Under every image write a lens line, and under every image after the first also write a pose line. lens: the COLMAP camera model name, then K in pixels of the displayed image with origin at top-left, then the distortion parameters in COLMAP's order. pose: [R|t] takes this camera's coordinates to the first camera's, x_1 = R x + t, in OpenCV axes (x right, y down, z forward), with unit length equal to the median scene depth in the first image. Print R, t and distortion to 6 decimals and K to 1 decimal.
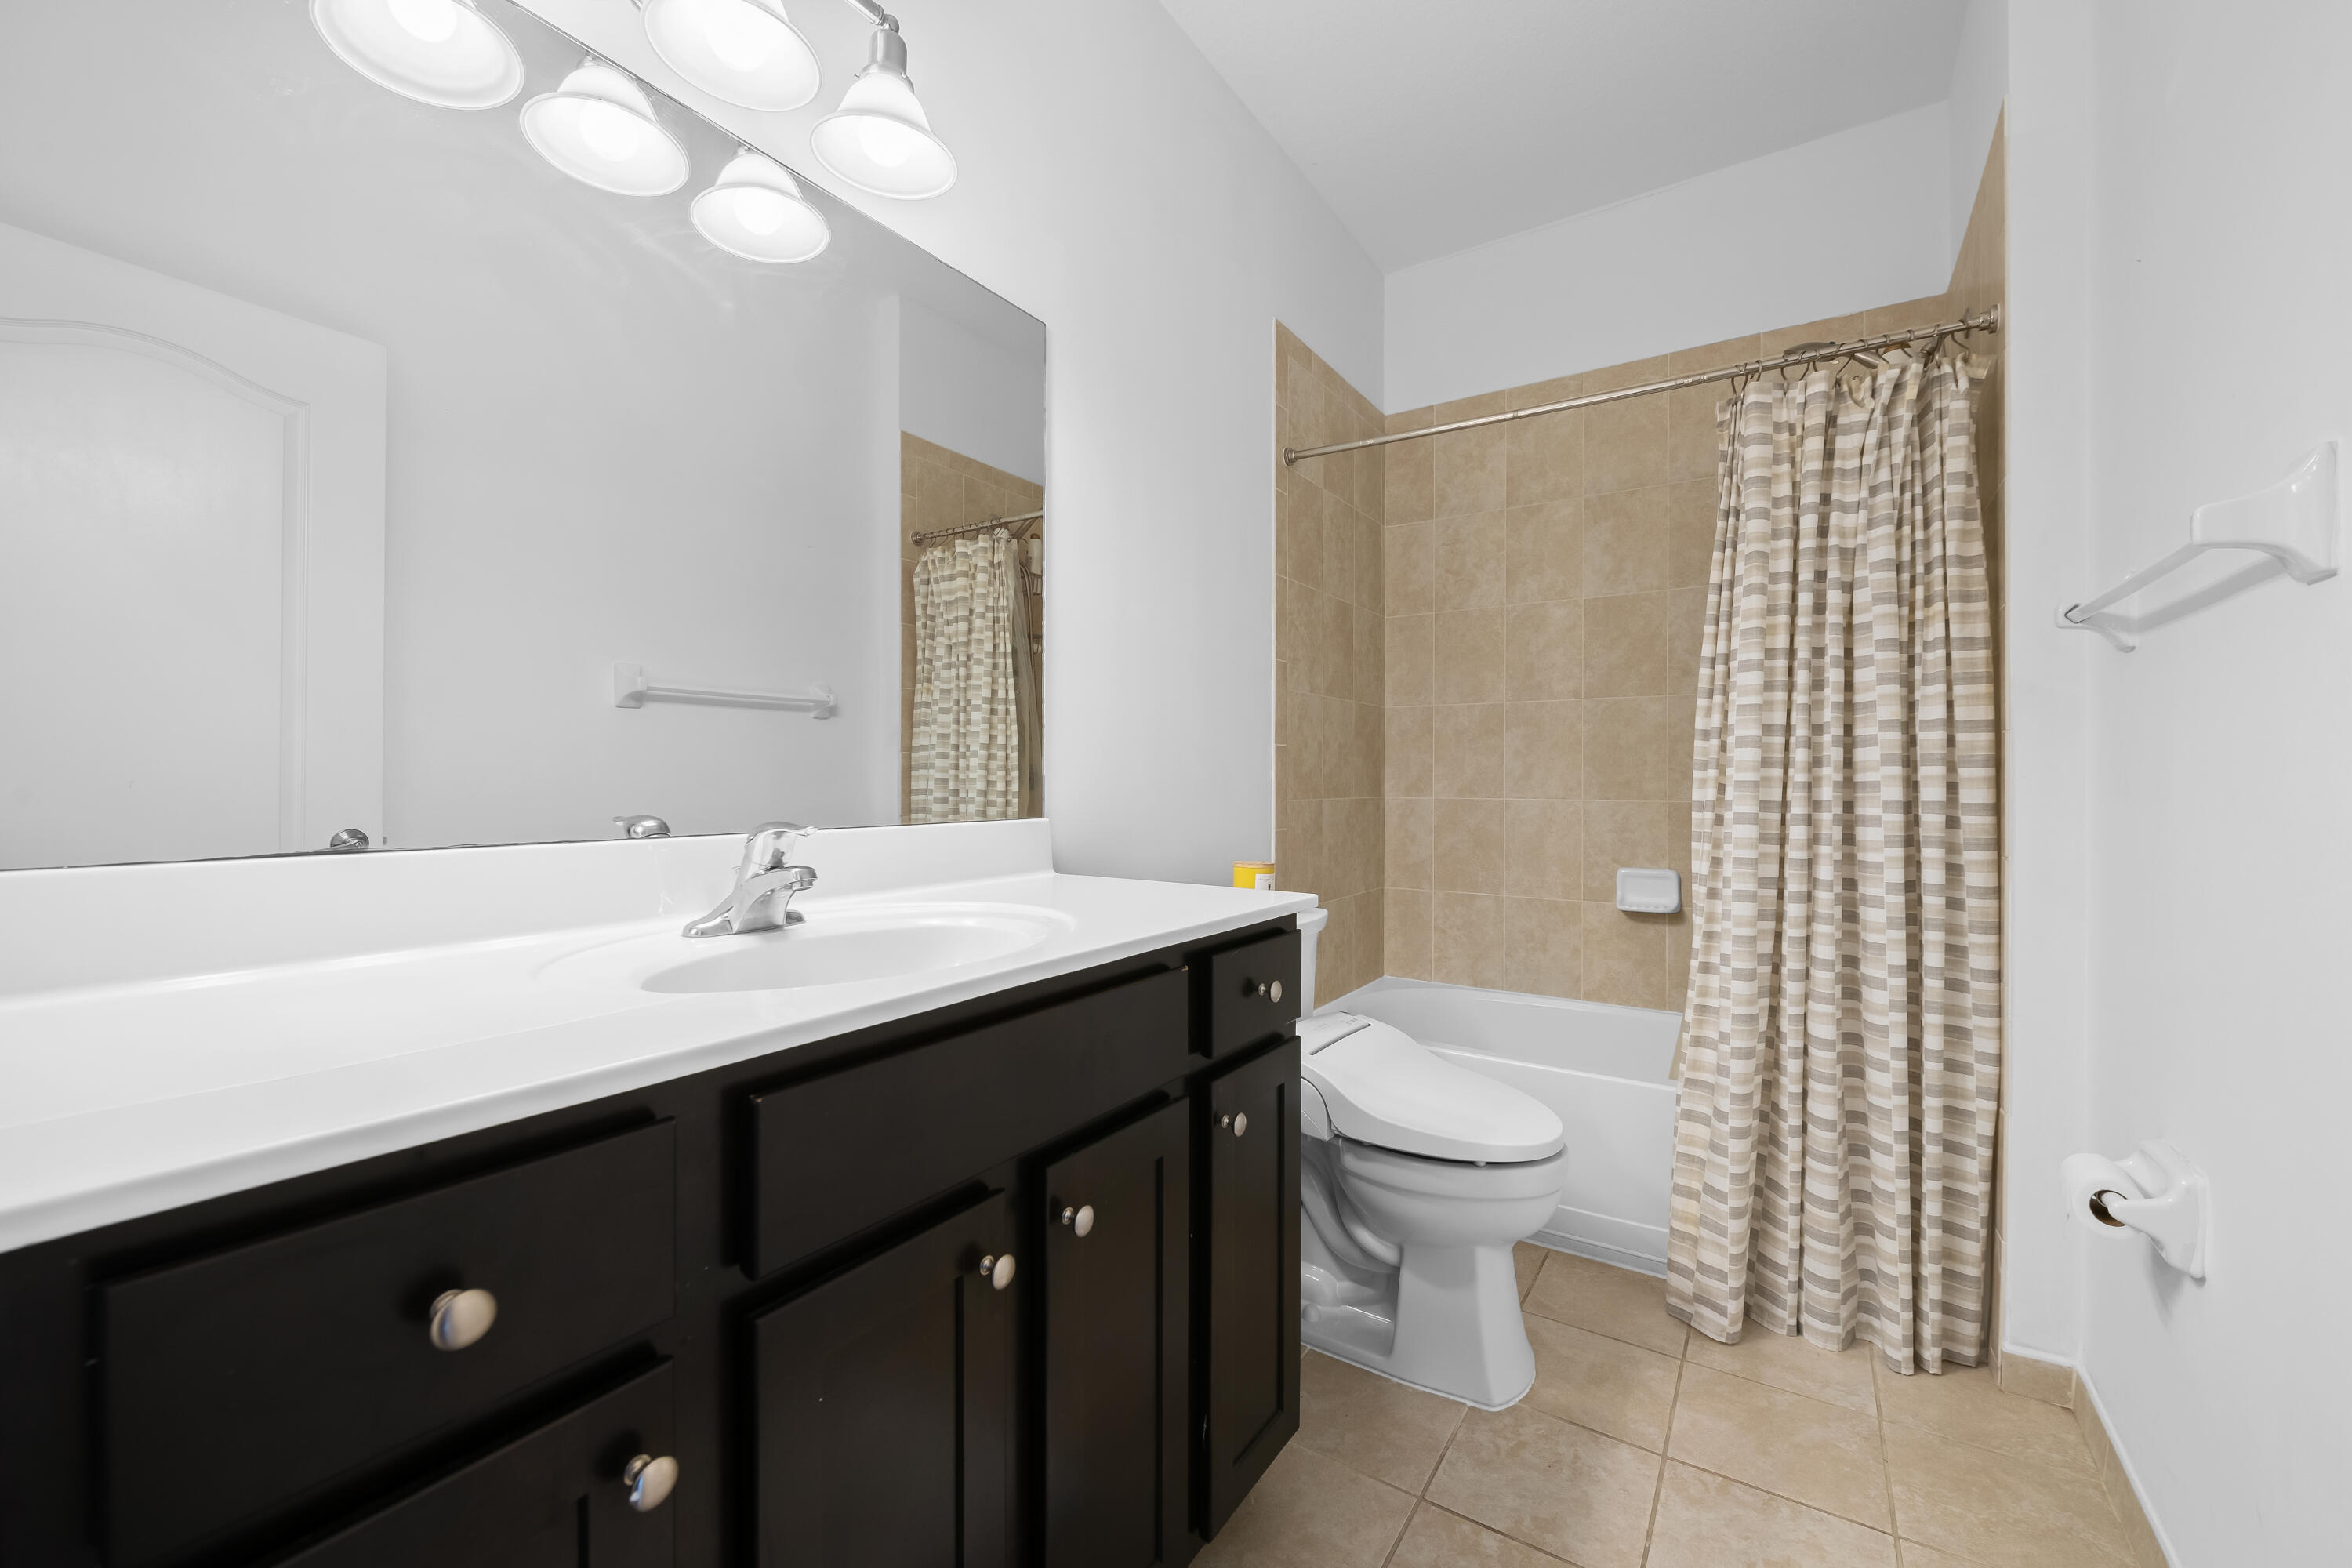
lens RADIAL K [[934.2, 0, 1183.4], [0, 934.2, 780.4], [0, 0, 1]] dist [-0.000436, -0.003387]
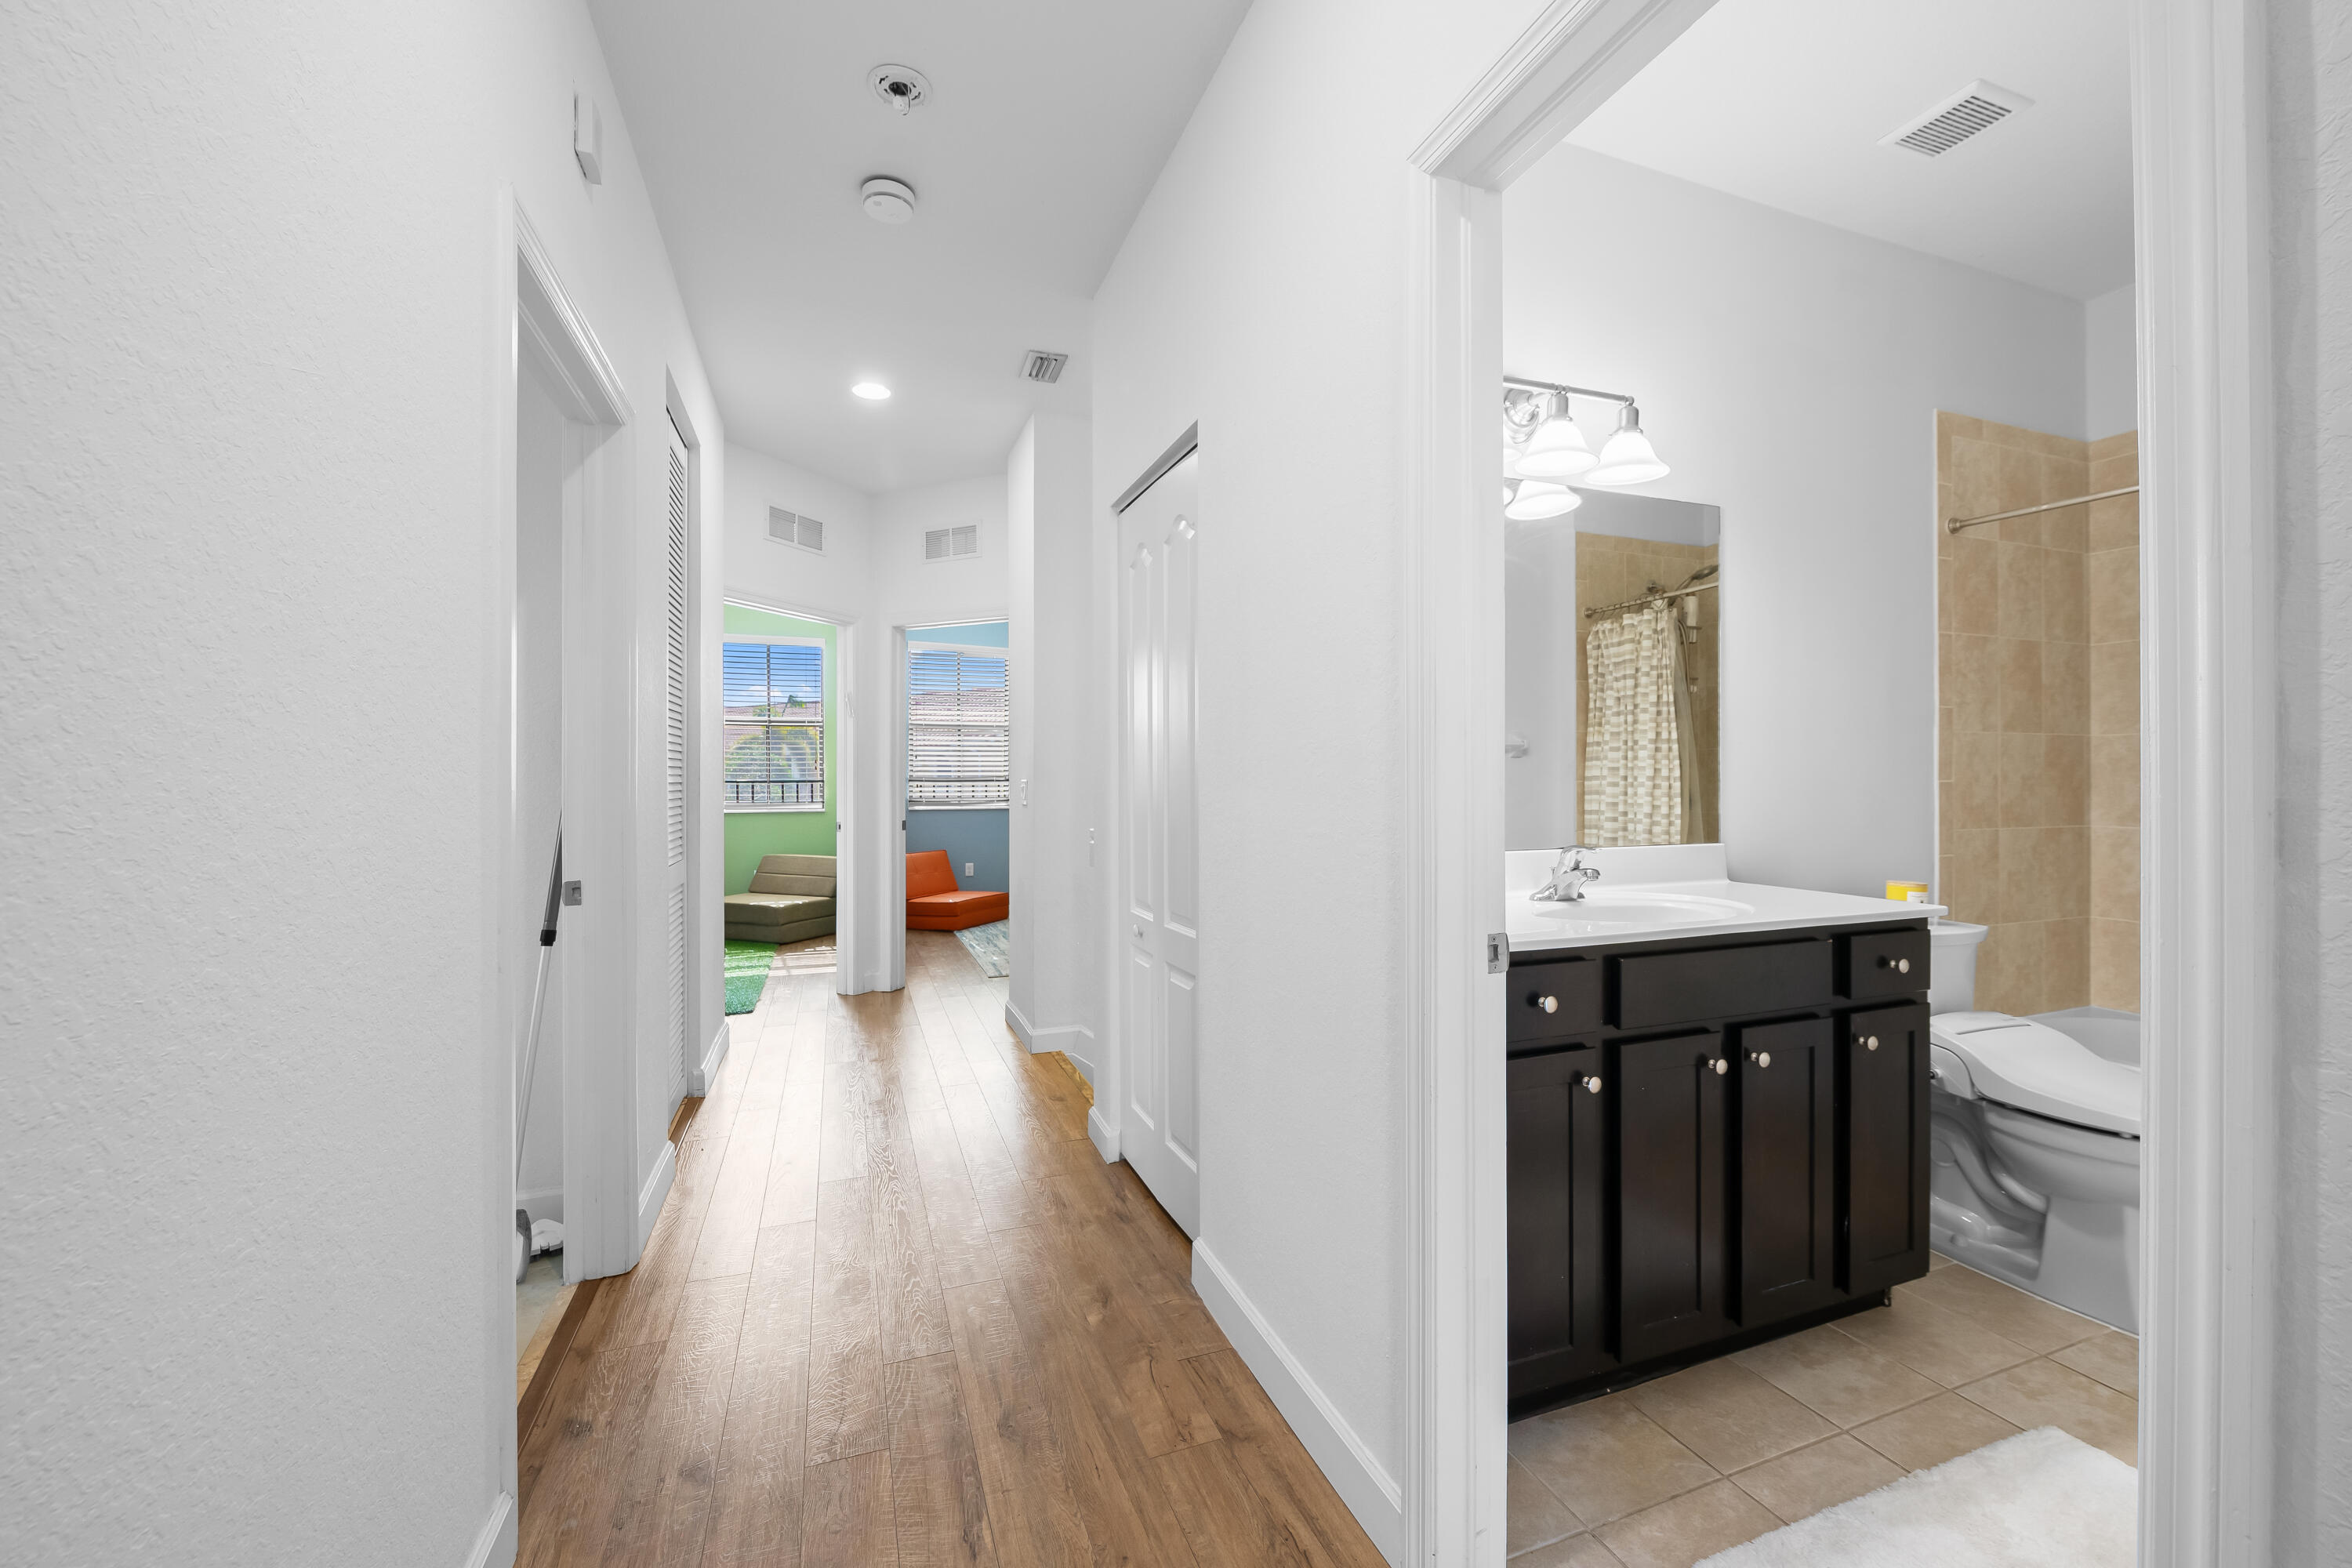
lens RADIAL K [[934.2, 0, 1183.4], [0, 934.2, 780.4], [0, 0, 1]] dist [-0.000436, -0.003387]
pose [[0.808278, -0.003726, -0.588789, 0.018865], [0.003271, 0.999993, -0.001839, -0.032686], [0.588792, -0.000439, 0.808284, -0.382638]]
